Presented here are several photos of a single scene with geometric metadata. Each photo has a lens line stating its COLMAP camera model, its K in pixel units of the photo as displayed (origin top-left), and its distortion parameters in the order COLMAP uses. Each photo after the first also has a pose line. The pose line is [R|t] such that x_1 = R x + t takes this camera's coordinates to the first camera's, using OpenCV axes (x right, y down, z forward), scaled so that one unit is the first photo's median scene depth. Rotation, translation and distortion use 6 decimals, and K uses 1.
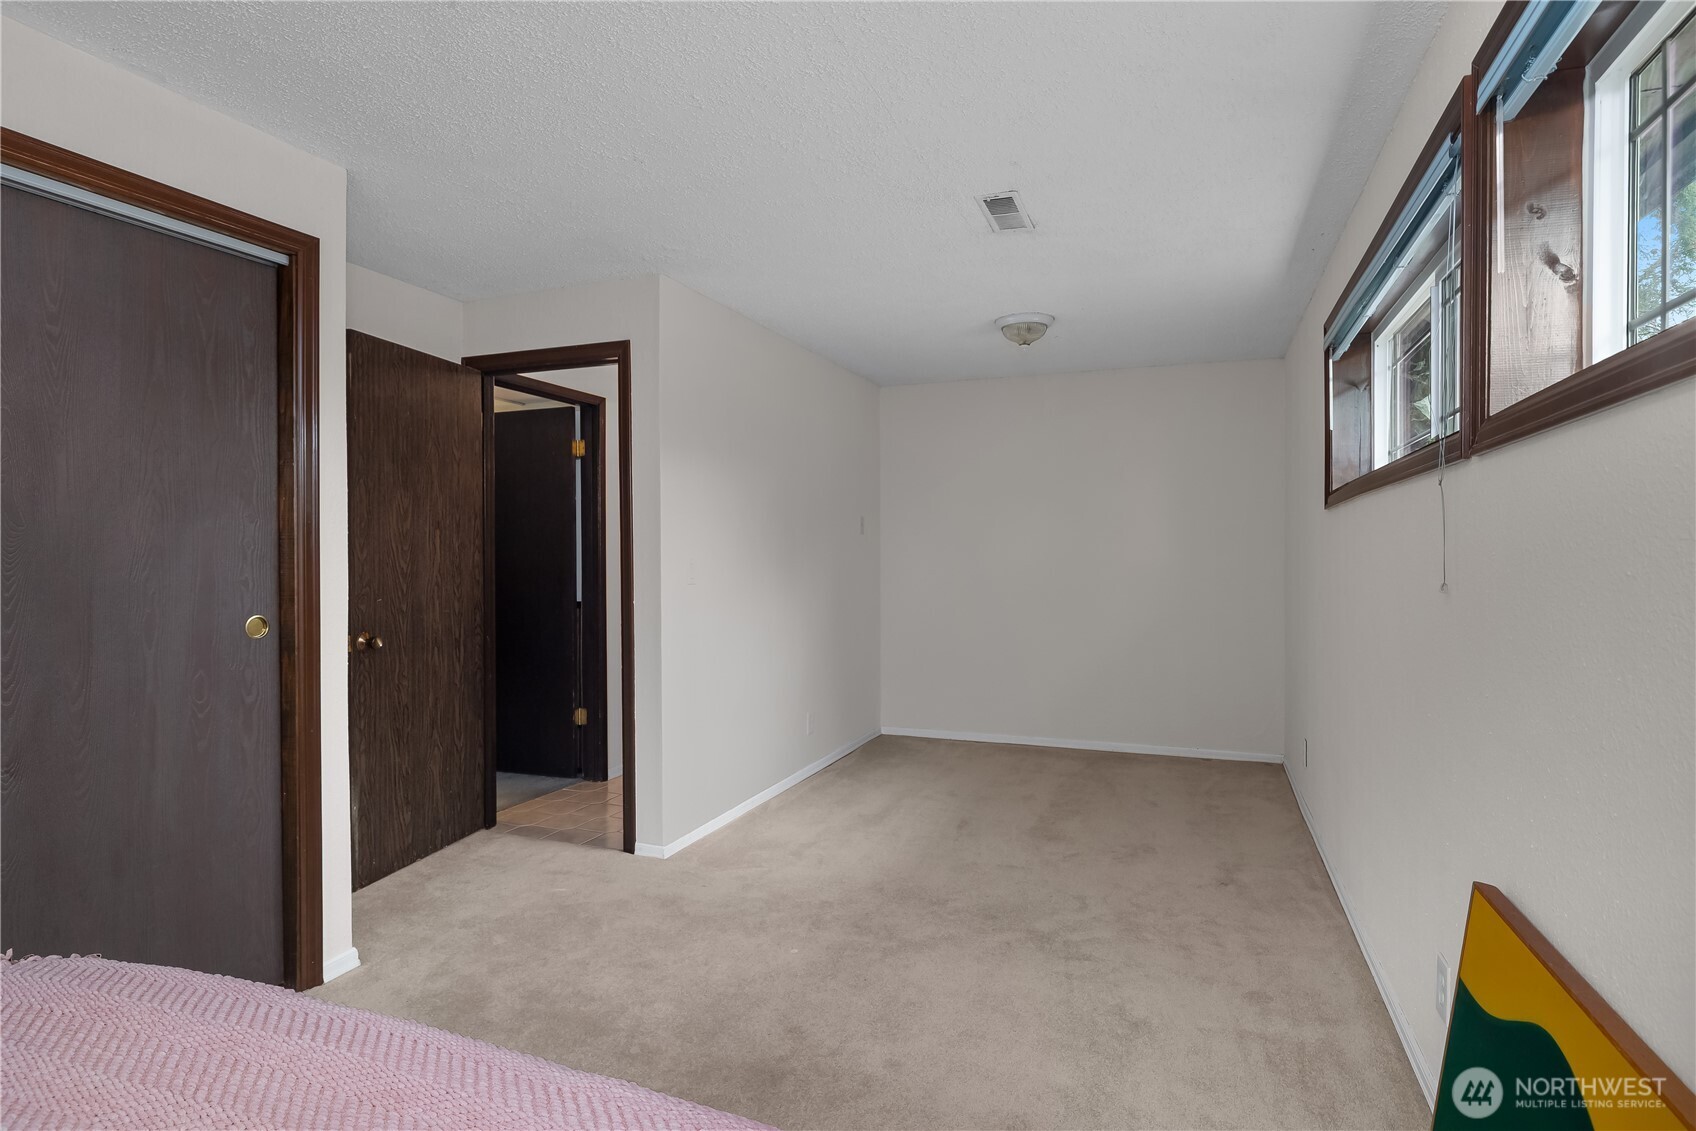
lens RADIAL K [[884.9, 0, 844.9], [0, 884.9, 561.9], [0, 0, 1]] dist [-0.000579, -0.000130]
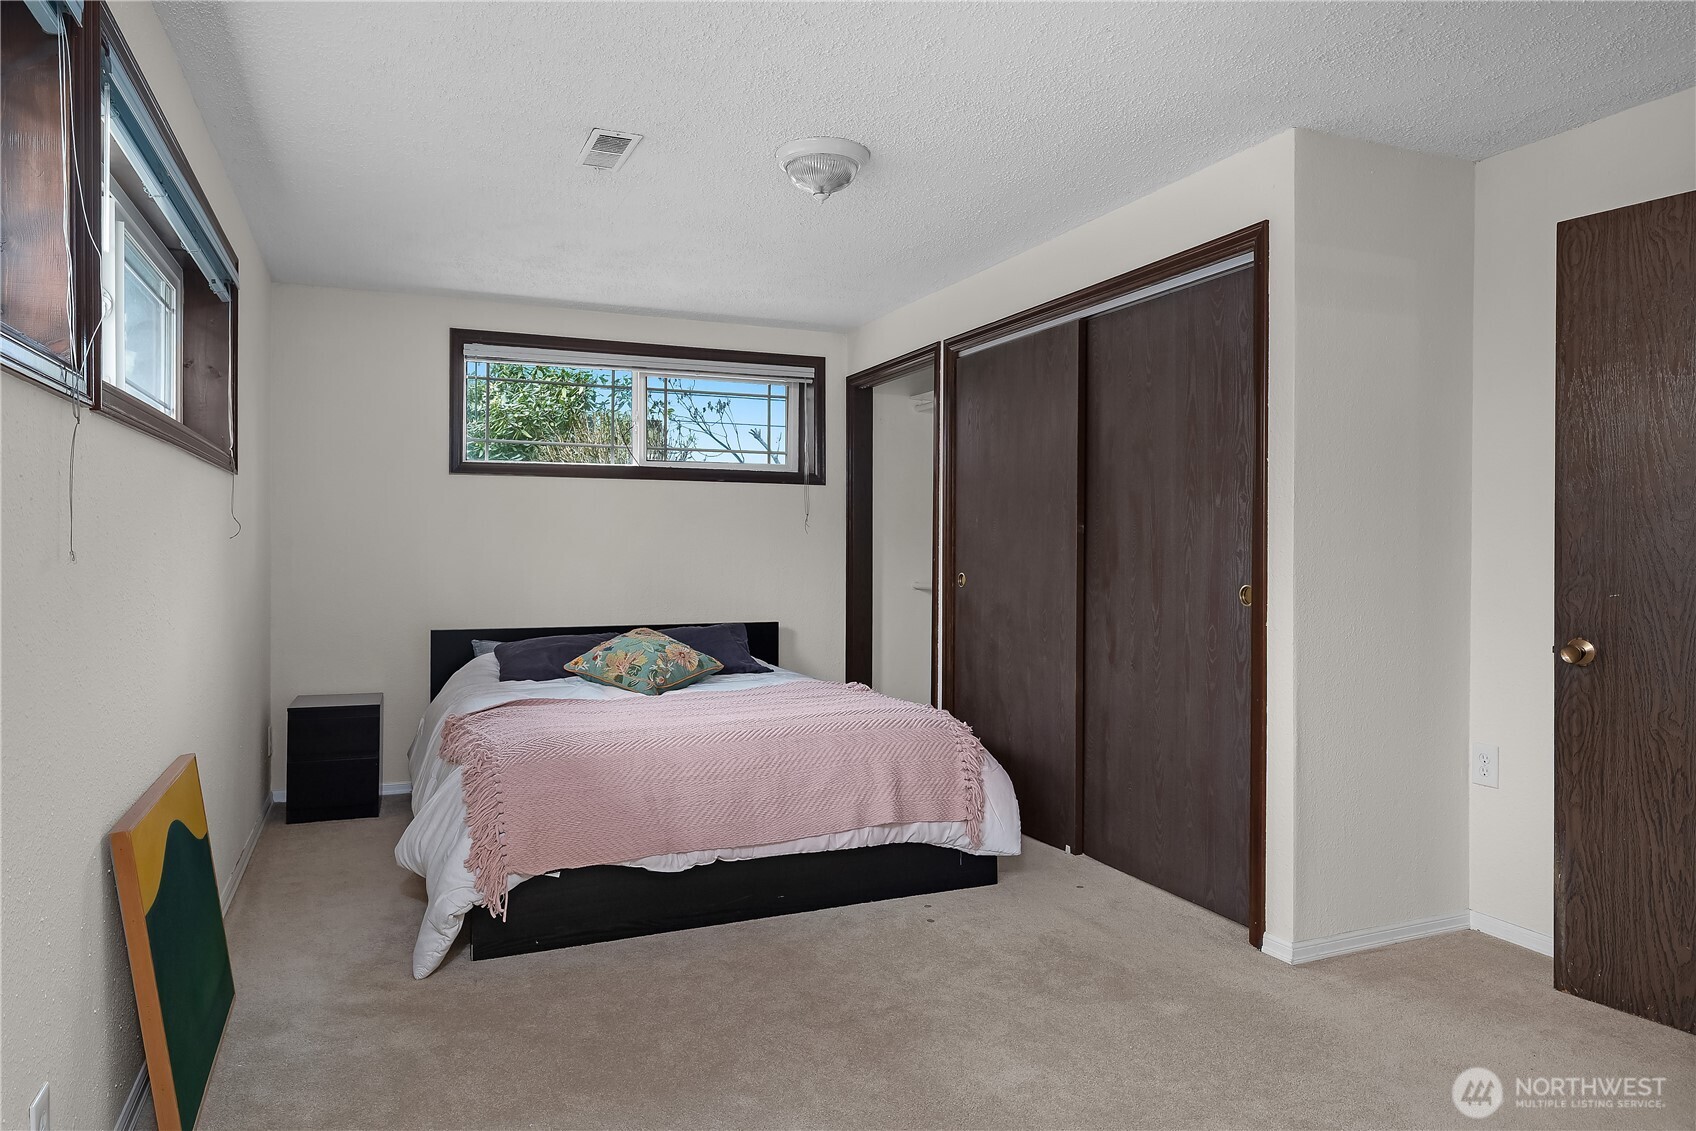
lens RADIAL K [[1047.4, 0, 846.8], [0, 1047.4, 556.6], [0, 0, 1]] dist [0.002699, 0.000515]
pose [[-0.702792, 0.007049, -0.711361, 0.598663], [-0.010147, 0.999750, 0.019932, 0.003687], [0.711323, 0.021226, -0.702544, 1.487851]]
